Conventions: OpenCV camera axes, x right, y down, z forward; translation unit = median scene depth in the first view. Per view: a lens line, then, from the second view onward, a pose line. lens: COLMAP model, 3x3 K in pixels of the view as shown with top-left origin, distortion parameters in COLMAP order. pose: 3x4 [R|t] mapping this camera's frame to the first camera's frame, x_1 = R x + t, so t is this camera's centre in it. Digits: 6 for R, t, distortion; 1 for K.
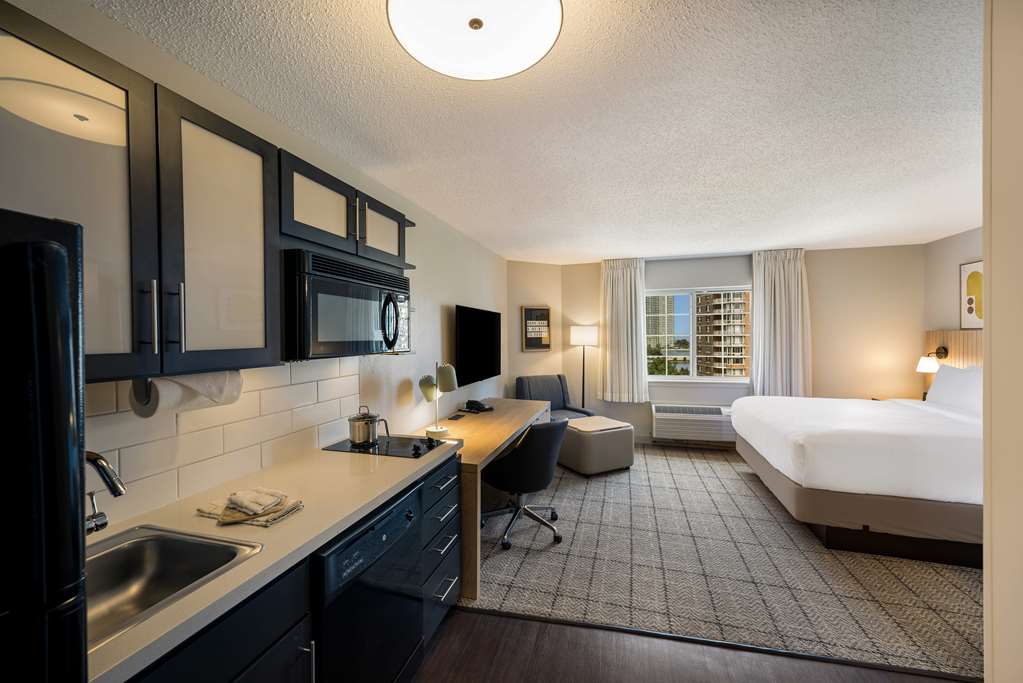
lens RADIAL K [[423.0, 0, 501.3], [0, 423.0, 341.3], [0, 0, 1]] dist [0.002738, 0.000843]
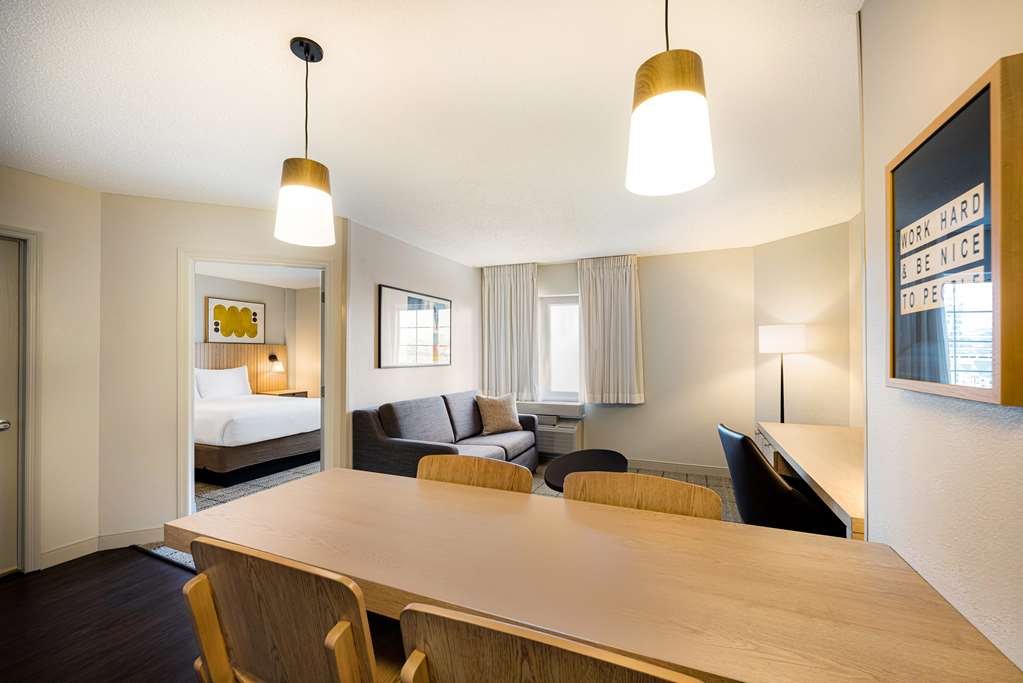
lens RADIAL K [[423.0, 0, 509.8], [0, 423.0, 348.0], [0, 0, 1]] dist [0.002738, 0.000843]
pose [[-0.993086, 0.012144, 0.116757, -0.070005], [0.012108, 0.999926, -0.001011, 0.003303], [-0.116761, 0.000410, -0.993160, 1.817658]]
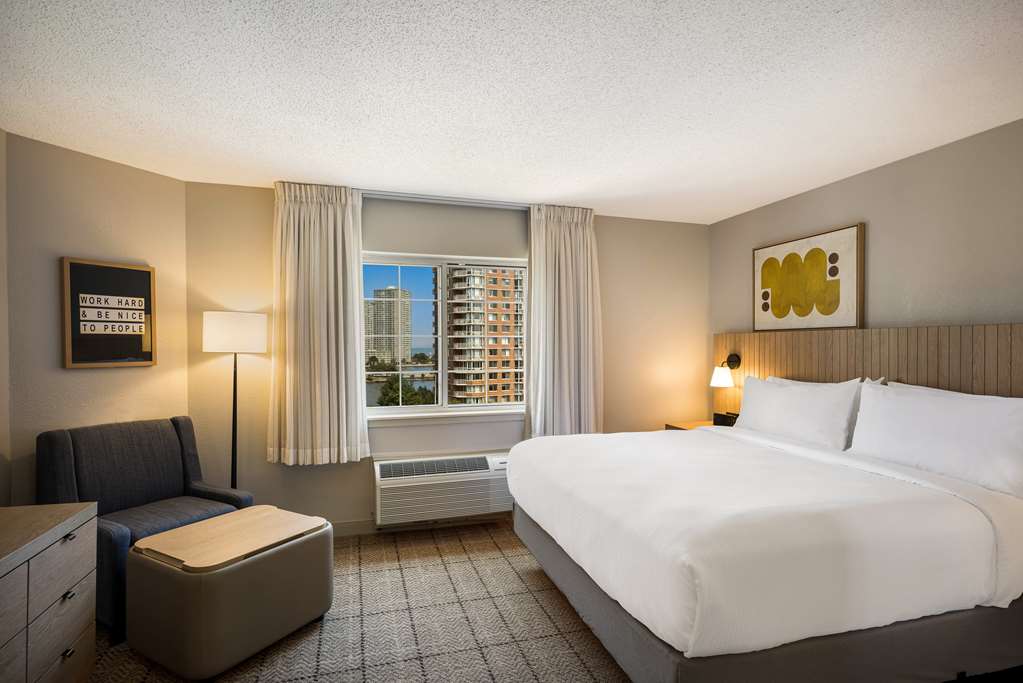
lens RADIAL K [[507.7, 0, 508.9], [0, 507.7, 351.8], [0, 0, 1]] dist [-0.000265, -0.000250]
pose [[0.837589, 0.003016, 0.546293, 0.145154], [0.001474, 0.999969, -0.007781, 0.013222], [-0.546299, 0.007323, 0.837558, 0.362889]]
